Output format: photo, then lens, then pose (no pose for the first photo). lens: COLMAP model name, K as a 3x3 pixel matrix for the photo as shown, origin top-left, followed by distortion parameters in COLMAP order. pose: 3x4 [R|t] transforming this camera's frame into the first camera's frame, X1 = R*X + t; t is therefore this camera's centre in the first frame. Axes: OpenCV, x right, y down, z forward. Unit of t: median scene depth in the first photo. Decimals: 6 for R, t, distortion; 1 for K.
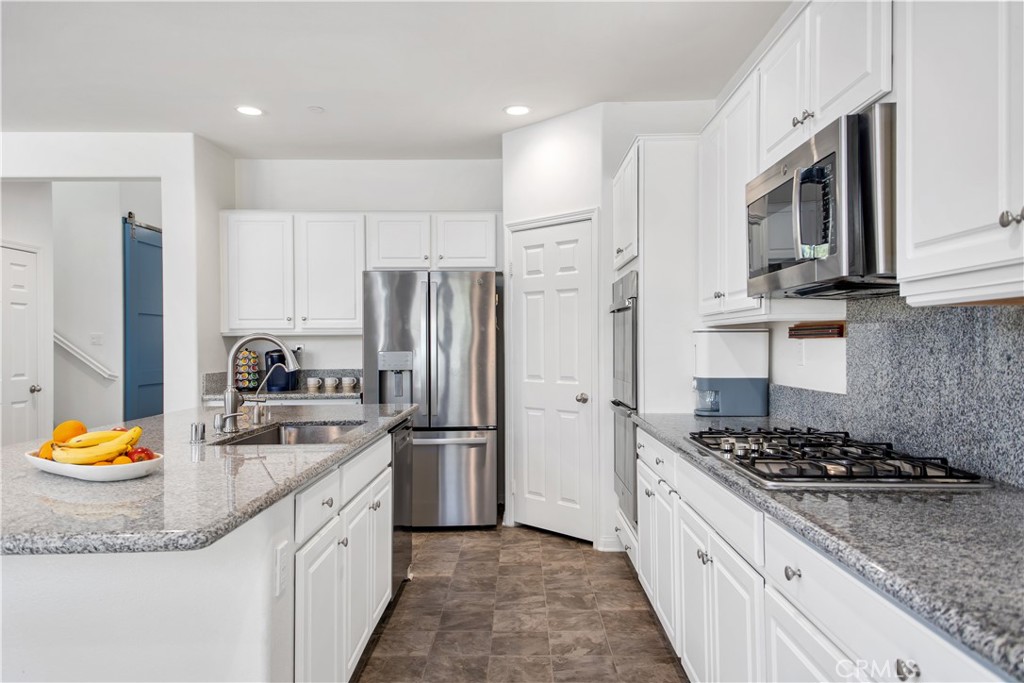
lens RADIAL K [[724.3, 0, 517.5], [0, 724.3, 344.3], [0, 0, 1]] dist [0.106694, 0.000752]
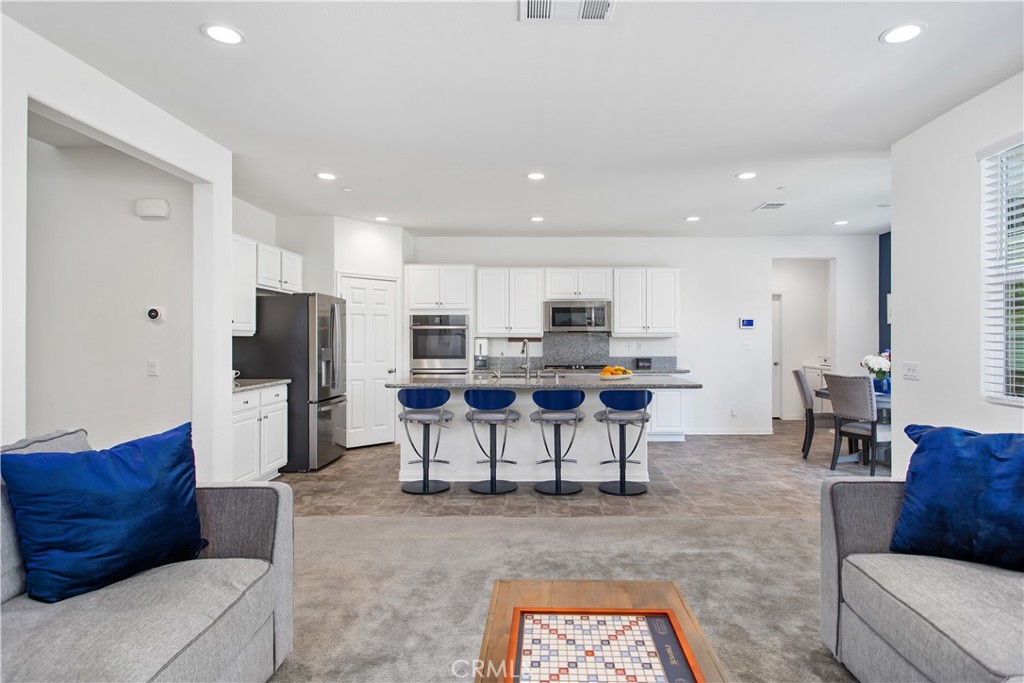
lens RADIAL K [[544.3, 0, 532.5], [0, 544.3, 337.3], [0, 0, 1]] dist [-0.002318, -0.000266]
pose [[-0.000276, 0.010234, 0.999948, -1.301811], [-0.001268, 0.999947, -0.010235, -0.002285], [-0.999999, -0.001270, -0.000263, 0.573694]]
